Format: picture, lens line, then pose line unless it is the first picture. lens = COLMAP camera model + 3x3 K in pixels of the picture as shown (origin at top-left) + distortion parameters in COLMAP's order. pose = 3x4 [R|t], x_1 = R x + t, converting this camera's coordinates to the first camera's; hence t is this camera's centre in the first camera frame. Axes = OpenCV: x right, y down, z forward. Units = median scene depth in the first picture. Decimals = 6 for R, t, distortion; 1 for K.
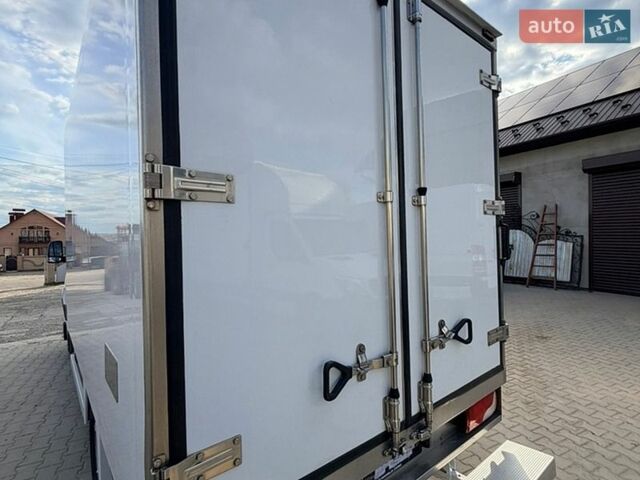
lens RADIAL K [[336.3, 0, 315.4], [0, 336.3, 235.9], [0, 0, 1]] dist [0.002528, -0.002546]
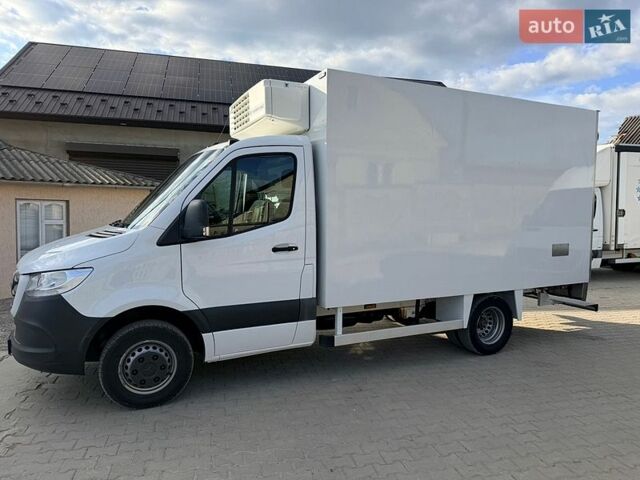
lens RADIAL K [[437.3, 0, 320.0], [0, 437.3, 240.0], [0, 0, 1]] dist [0.038708, -0.053663]
pose [[0.256691, -0.038165, 0.965740, -0.684624], [-0.020295, 0.998787, 0.044865, 0.022369], [-0.966281, -0.031116, 0.255605, 0.281901]]
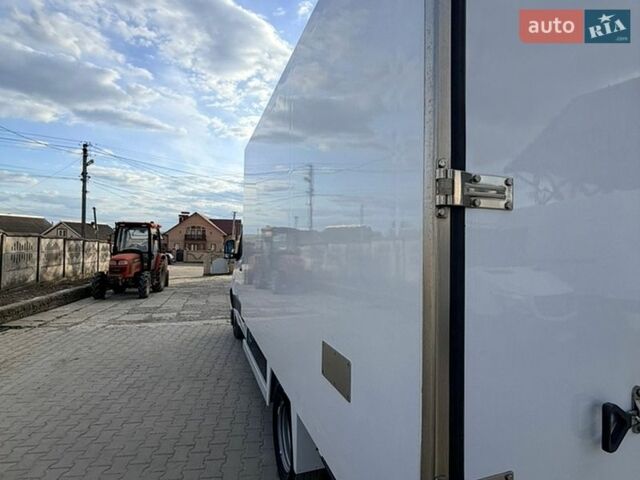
lens RADIAL K [[336.3, 0, 315.4], [0, 336.3, 235.9], [0, 0, 1]] dist [0.002528, -0.002546]
pose [[0.941223, 0.030739, -0.336385, -0.042751], [-0.035176, 0.999356, -0.007103, -0.000360], [0.335950, 0.018518, 0.941698, -0.002006]]
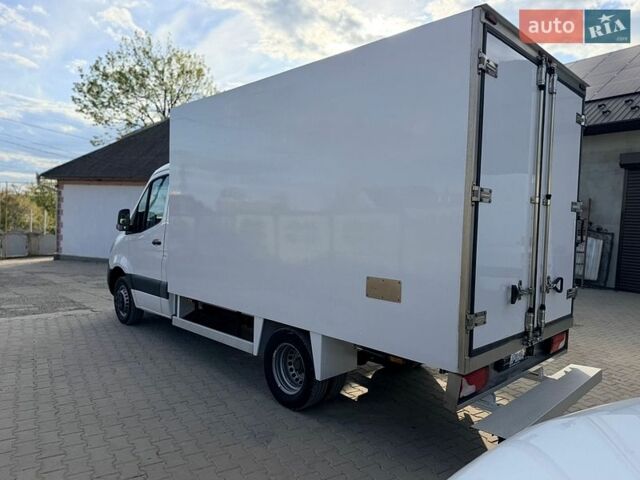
lens RADIAL K [[437.3, 0, 320.0], [0, 437.3, 240.0], [0, 0, 1]] dist [0.038708, -0.053663]
pose [[0.993912, 0.051936, 0.097163, -0.156721], [-0.056704, 0.997286, 0.046963, 0.006789], [-0.094460, -0.052186, 0.994160, -0.167198]]
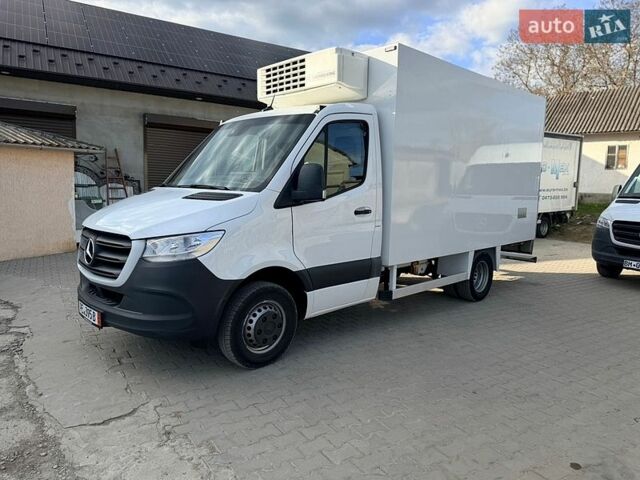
lens RADIAL K [[435.4, 0, 312.3], [0, 435.4, 239.2], [0, 0, 1]] dist [0.059078, -0.074687]
pose [[-0.045056, -0.100053, 0.993961, -0.733636], [-0.026522, 0.994741, 0.098929, 0.034891], [-0.998632, -0.021905, -0.047473, 0.482597]]
